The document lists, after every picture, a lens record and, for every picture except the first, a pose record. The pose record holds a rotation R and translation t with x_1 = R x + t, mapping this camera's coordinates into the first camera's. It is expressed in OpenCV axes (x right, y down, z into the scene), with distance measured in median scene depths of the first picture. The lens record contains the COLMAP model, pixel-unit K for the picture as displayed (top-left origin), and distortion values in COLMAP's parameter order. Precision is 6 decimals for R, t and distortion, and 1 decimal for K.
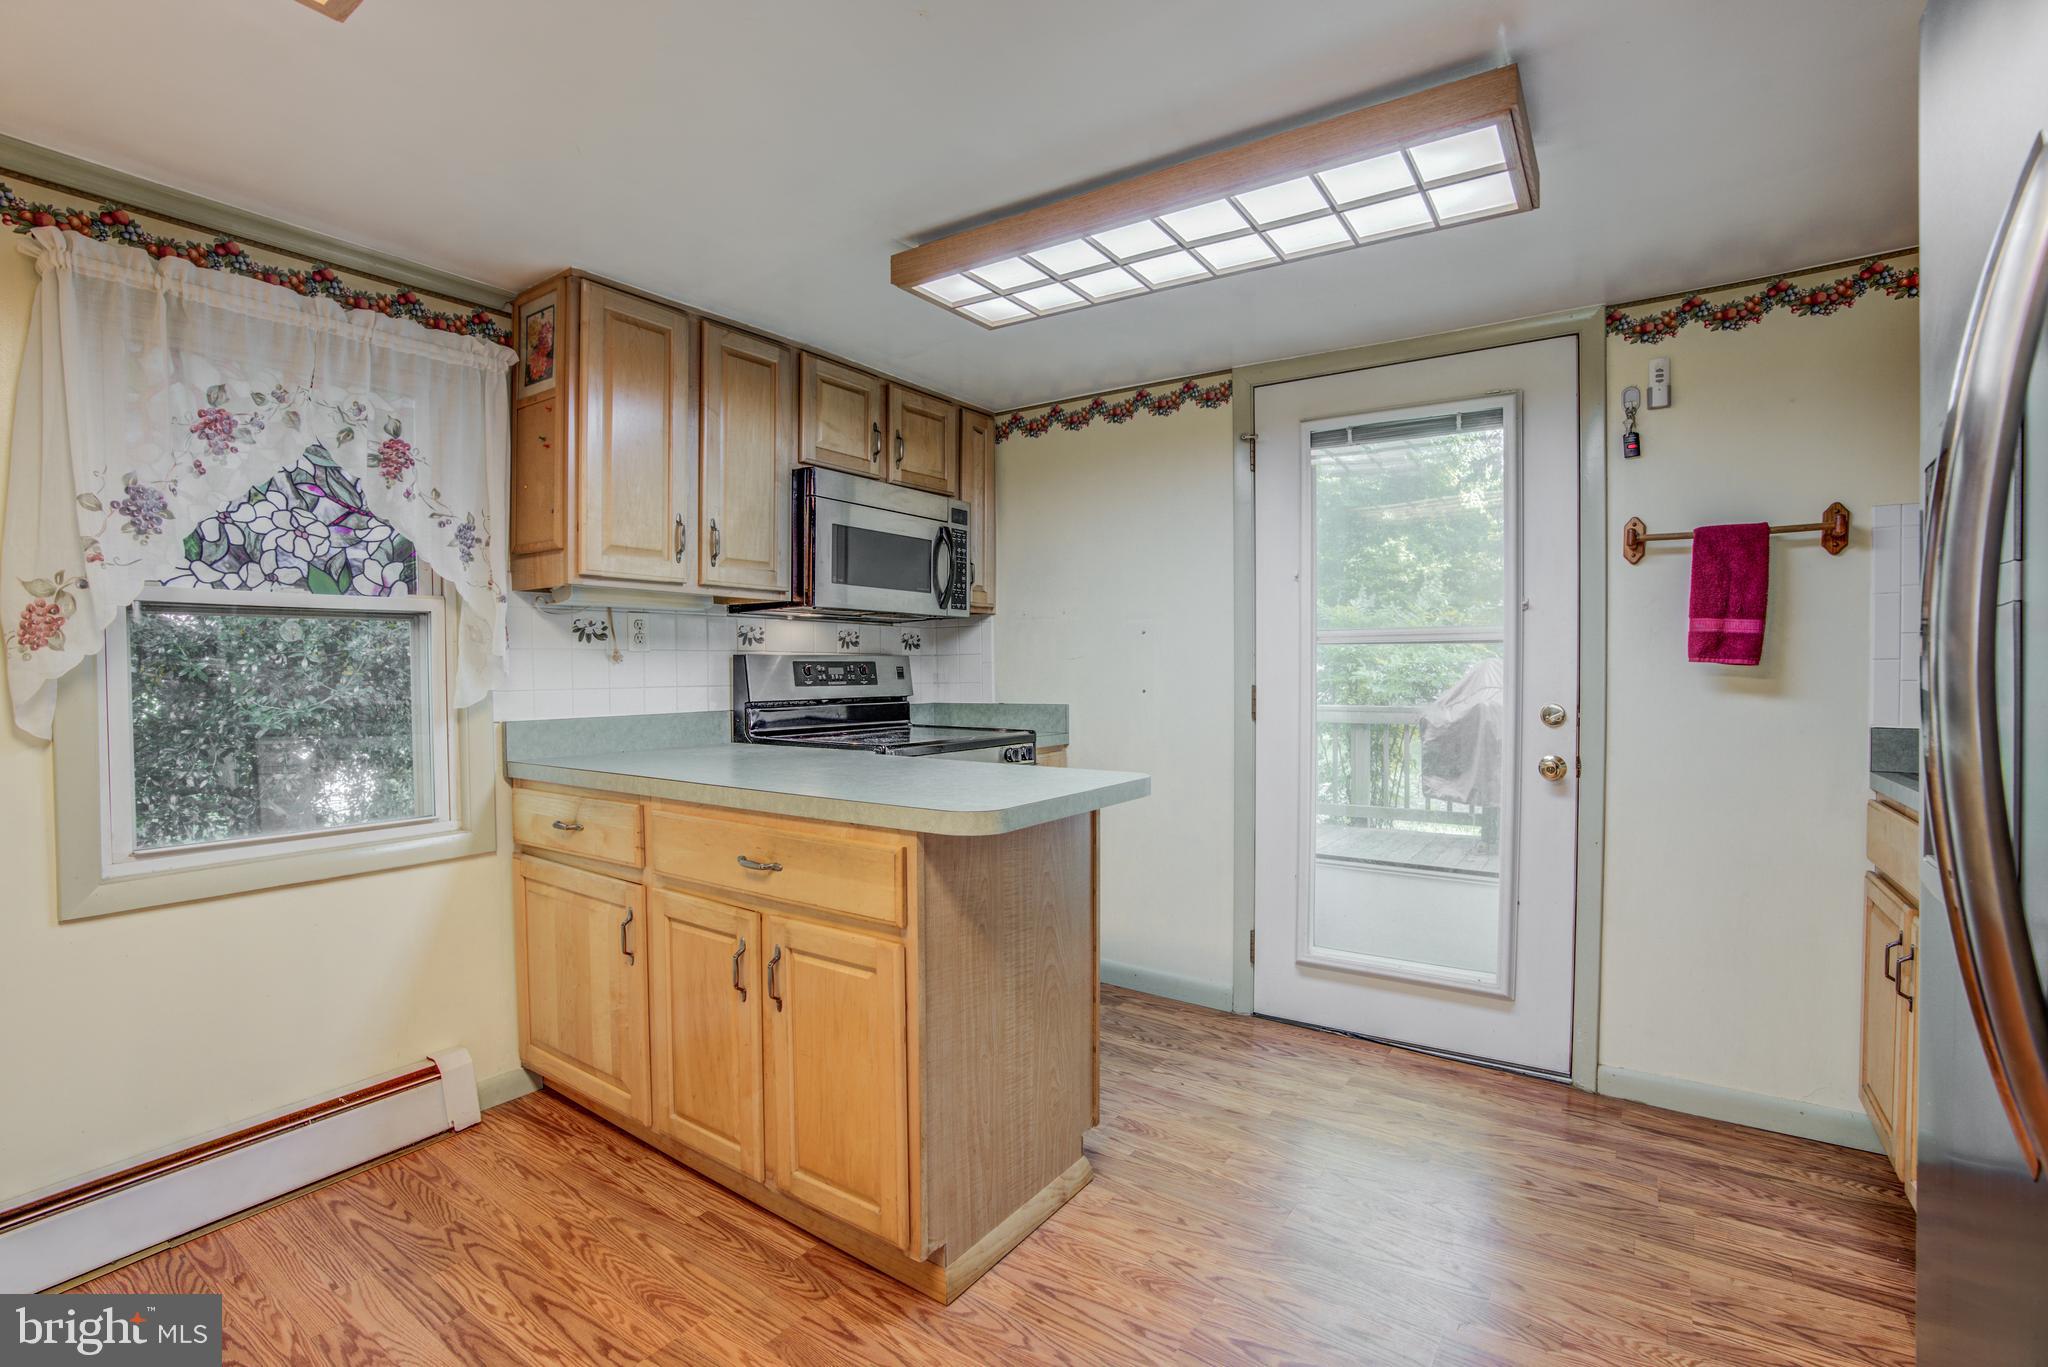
lens RADIAL K [[954.4, 0, 992.3], [0, 954.4, 693.7], [0, 0, 1]] dist [-0.037354, 0.018913]
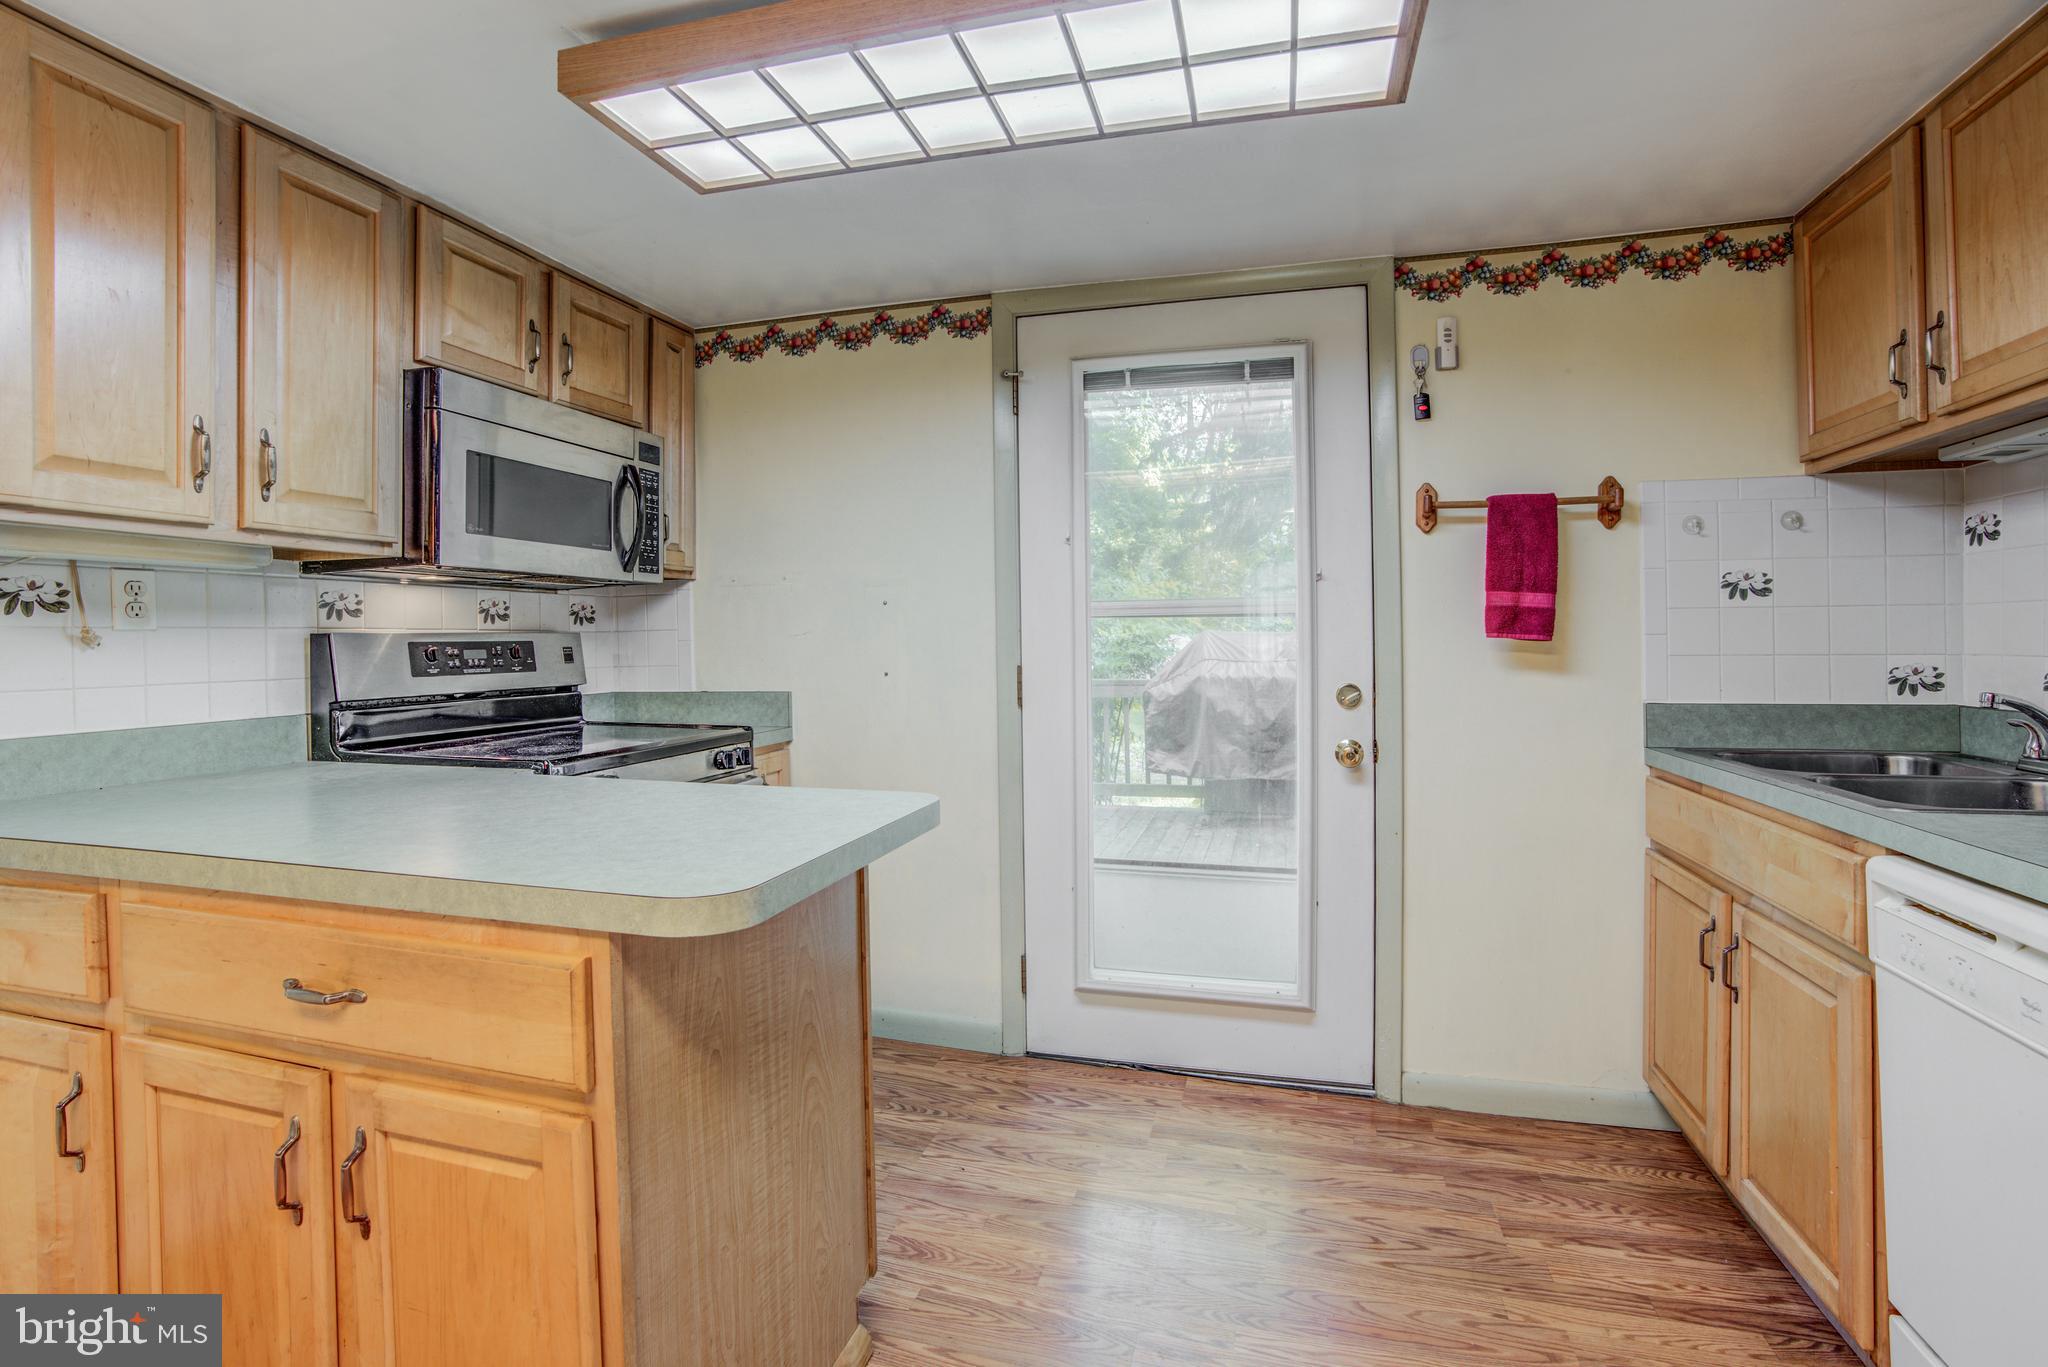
lens RADIAL K [[957.0, 0, 1000.3], [0, 957.0, 646.8], [0, 0, 1]] dist [-0.065383, 0.029749]
pose [[0.943773, -0.009823, 0.330449, -0.028119], [0.015794, 0.999757, -0.015389, -0.015952], [-0.330217, 0.019743, 0.943698, 0.241401]]
